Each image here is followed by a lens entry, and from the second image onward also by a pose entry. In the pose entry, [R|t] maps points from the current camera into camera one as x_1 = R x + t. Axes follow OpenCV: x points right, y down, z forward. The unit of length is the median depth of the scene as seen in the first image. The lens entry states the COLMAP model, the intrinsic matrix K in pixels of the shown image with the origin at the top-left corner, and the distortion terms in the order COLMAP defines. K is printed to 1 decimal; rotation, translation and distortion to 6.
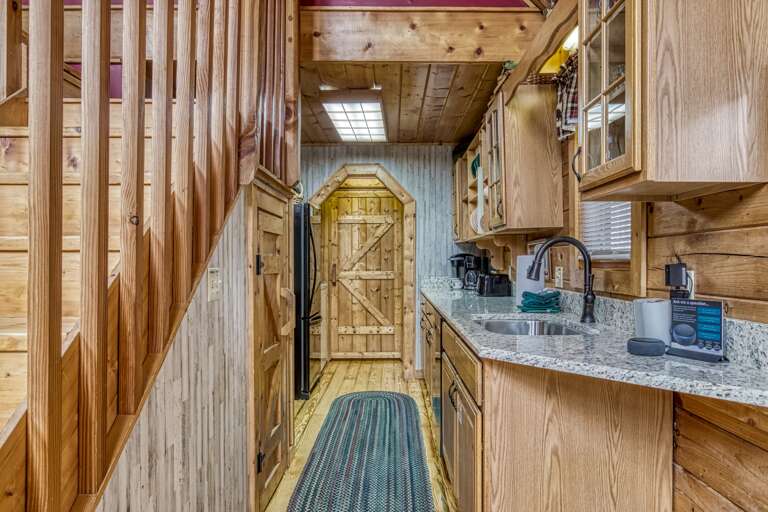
lens RADIAL K [[571.3, 0, 385.3], [0, 571.3, 257.2], [0, 0, 1]] dist [-0.027821, -0.002434]
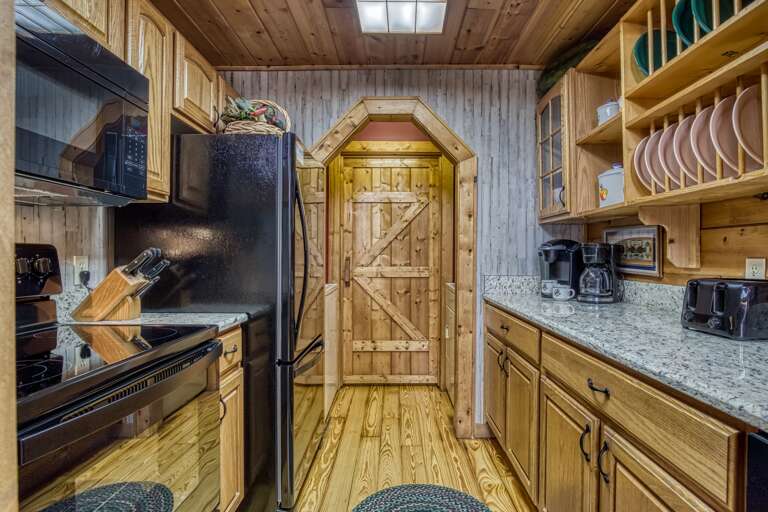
lens RADIAL K [[367.2, 0, 419.4], [0, 367.2, 254.6], [0, 0, 1]] dist [-0.024421, 0.002629]
pose [[0.995654, 0.004221, 0.093035, -0.041563], [-0.004136, 0.999991, -0.001108, 0.009144], [-0.093039, 0.000718, 0.995662, 0.526091]]
